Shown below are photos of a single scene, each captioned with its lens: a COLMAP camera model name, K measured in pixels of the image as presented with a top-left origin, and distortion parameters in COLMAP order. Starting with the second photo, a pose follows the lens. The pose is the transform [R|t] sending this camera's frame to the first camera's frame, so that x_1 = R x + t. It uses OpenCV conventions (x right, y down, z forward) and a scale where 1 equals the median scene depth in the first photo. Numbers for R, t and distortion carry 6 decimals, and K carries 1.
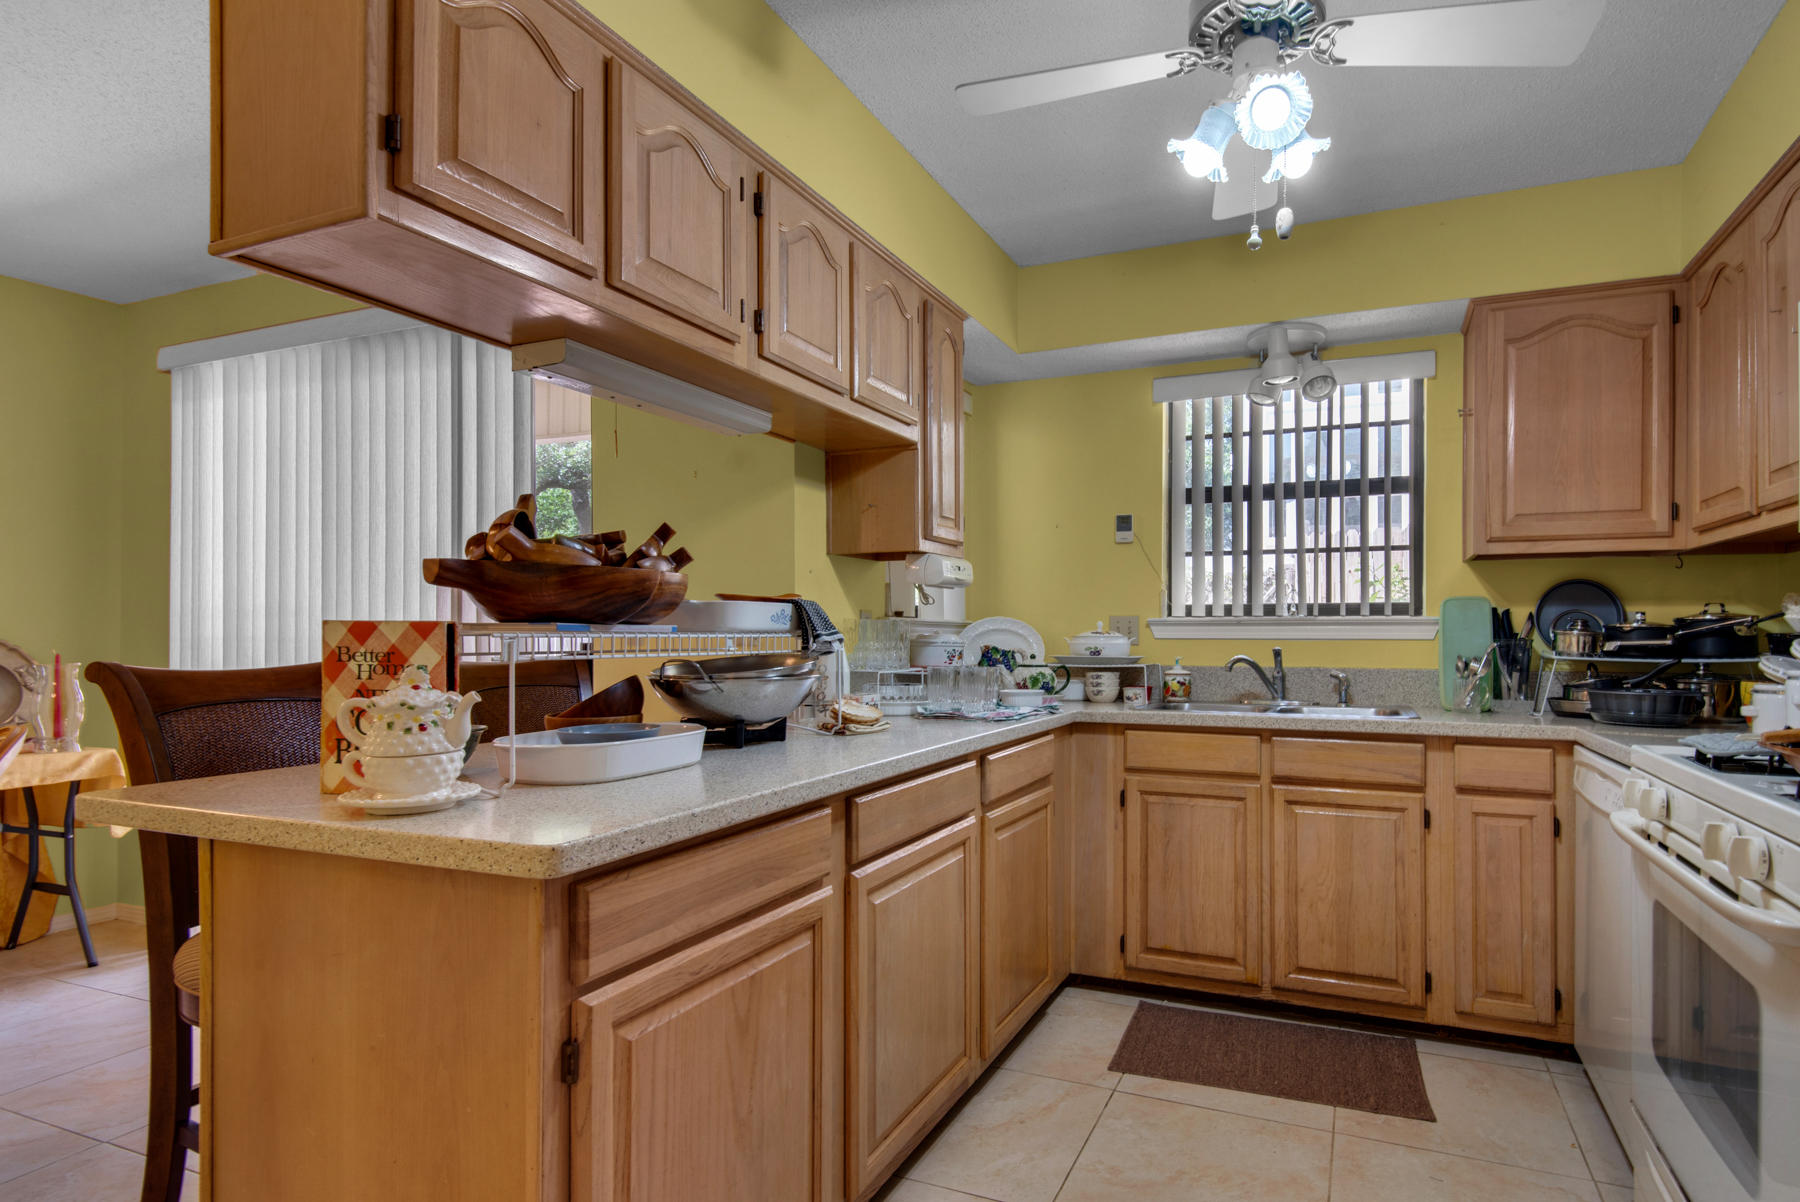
lens RADIAL K [[915.2, 0, 1034.4], [0, 915.2, 599.6], [0, 0, 1]] dist [0.034045, -0.026325]
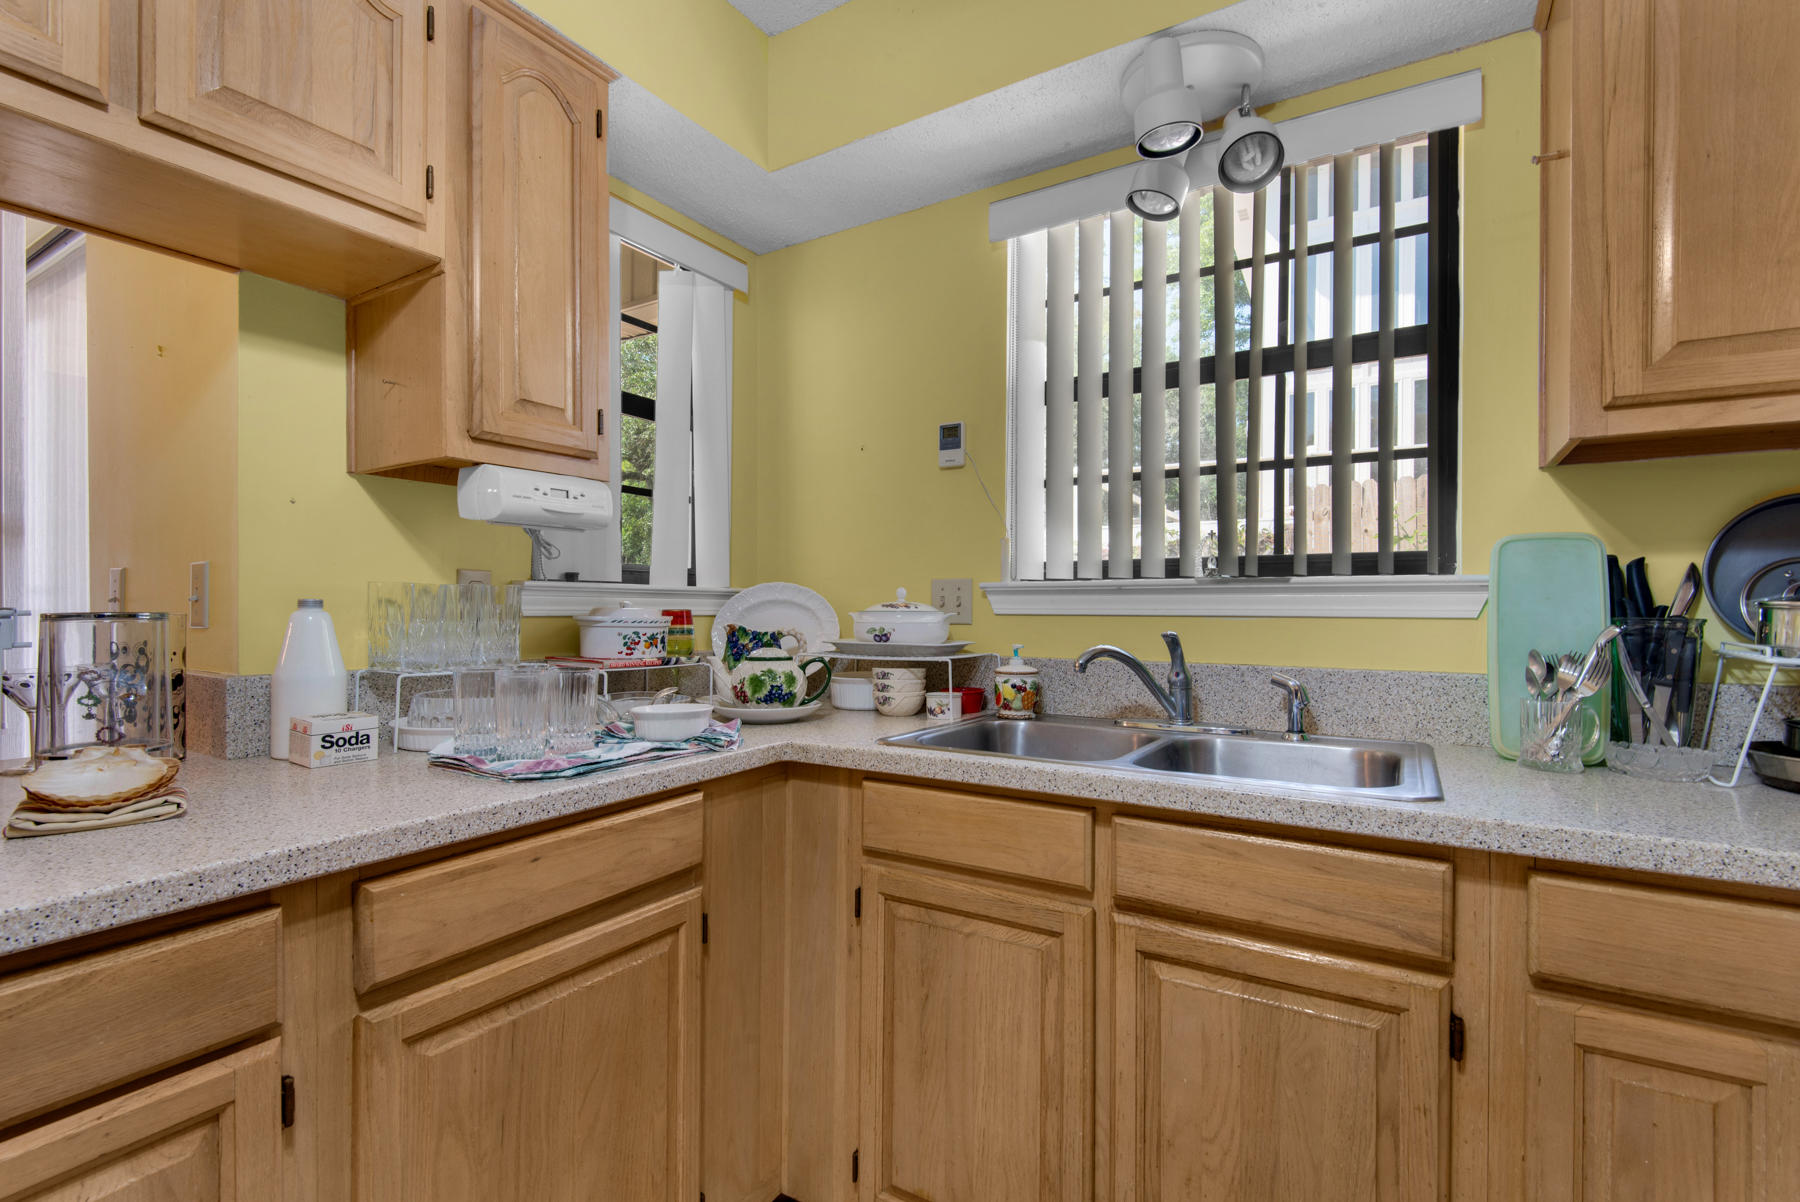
lens RADIAL K [[825.2, 0, 919.2], [0, 825.2, 586.3], [0, 0, 1]] dist [0.035200, -0.025959]
pose [[0.982936, -0.003832, -0.183907, 0.232567], [0.006467, 0.999885, 0.013729, 0.018299], [0.183833, -0.014684, 0.982848, 0.529277]]
